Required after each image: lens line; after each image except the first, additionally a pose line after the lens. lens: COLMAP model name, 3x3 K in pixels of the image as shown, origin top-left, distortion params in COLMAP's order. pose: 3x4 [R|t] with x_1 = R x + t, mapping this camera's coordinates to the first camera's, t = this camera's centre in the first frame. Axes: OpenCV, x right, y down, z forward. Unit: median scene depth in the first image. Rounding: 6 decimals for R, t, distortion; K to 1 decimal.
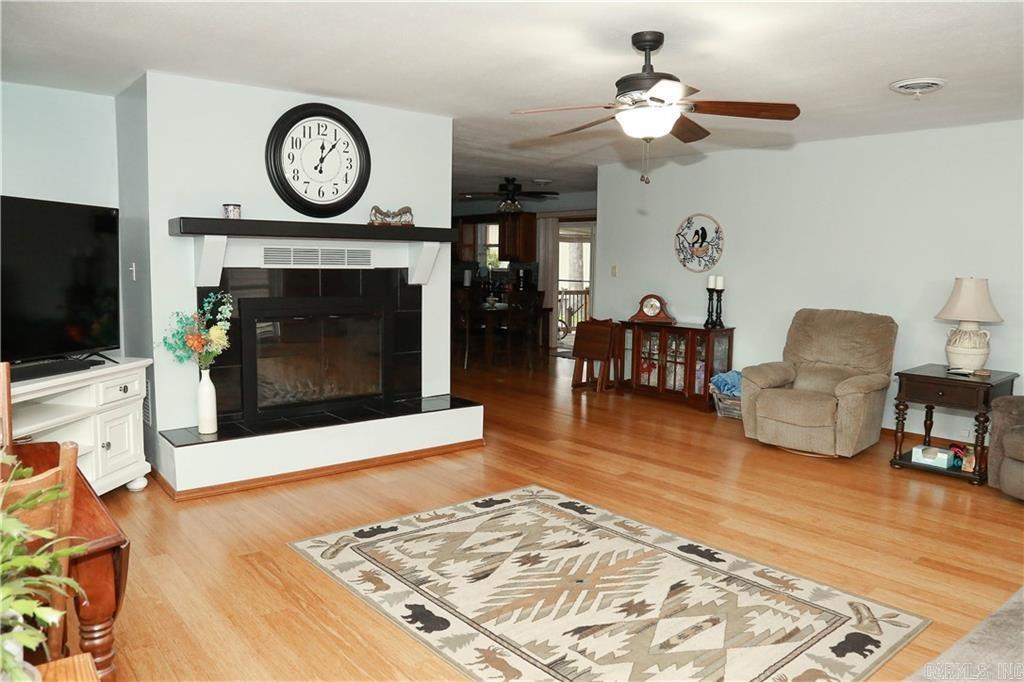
lens RADIAL K [[715.9, 0, 525.7], [0, 715.9, 339.9], [0, 0, 1]] dist [-0.125191, 0.059475]
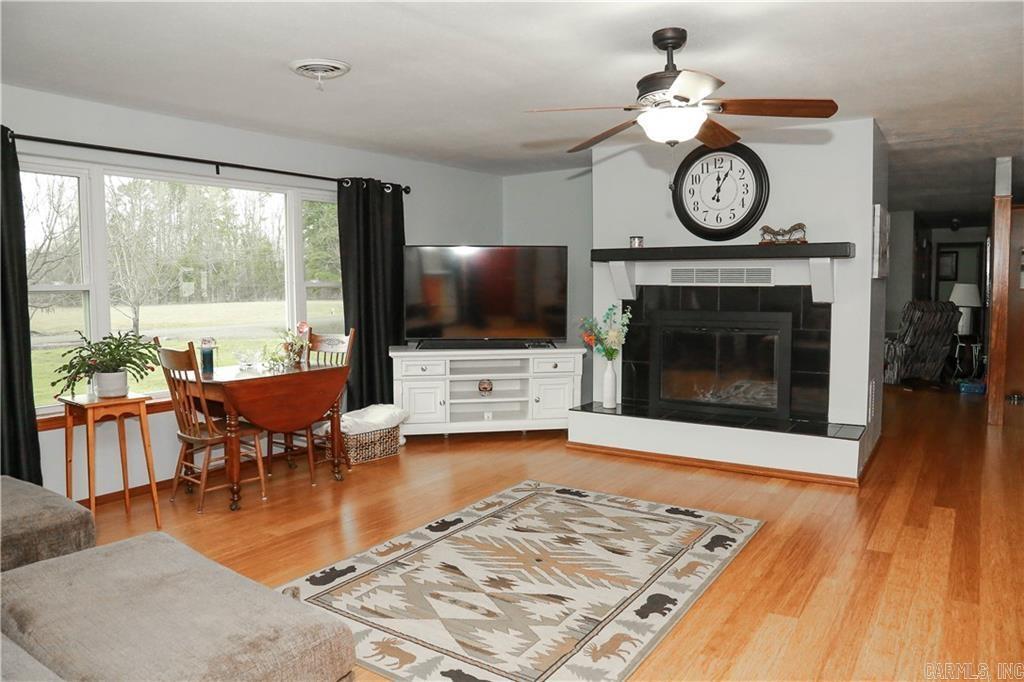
lens RADIAL K [[715.9, 0, 525.7], [0, 715.9, 339.9], [0, 0, 1]] dist [-0.125191, 0.059475]
pose [[0.265181, 0.060929, -0.962272, 0.974713], [-0.089697, 0.995232, 0.038297, -0.042766], [0.960017, 0.076157, 0.269382, 0.555414]]
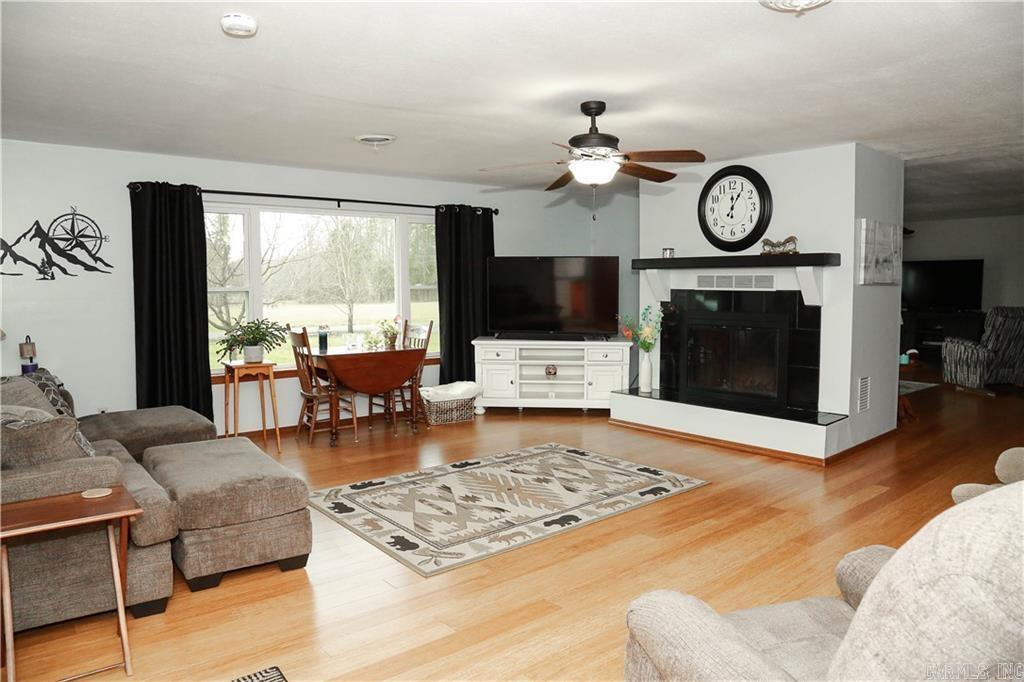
lens RADIAL K [[698.1, 0, 528.5], [0, 698.1, 340.1], [0, 0, 1]] dist [-0.119810, 0.000732]
pose [[-0.013779, 0.063431, -0.997891, 1.351372], [-0.100155, 0.992879, 0.064495, -0.073952], [0.994876, 0.100833, -0.007328, 0.873134]]
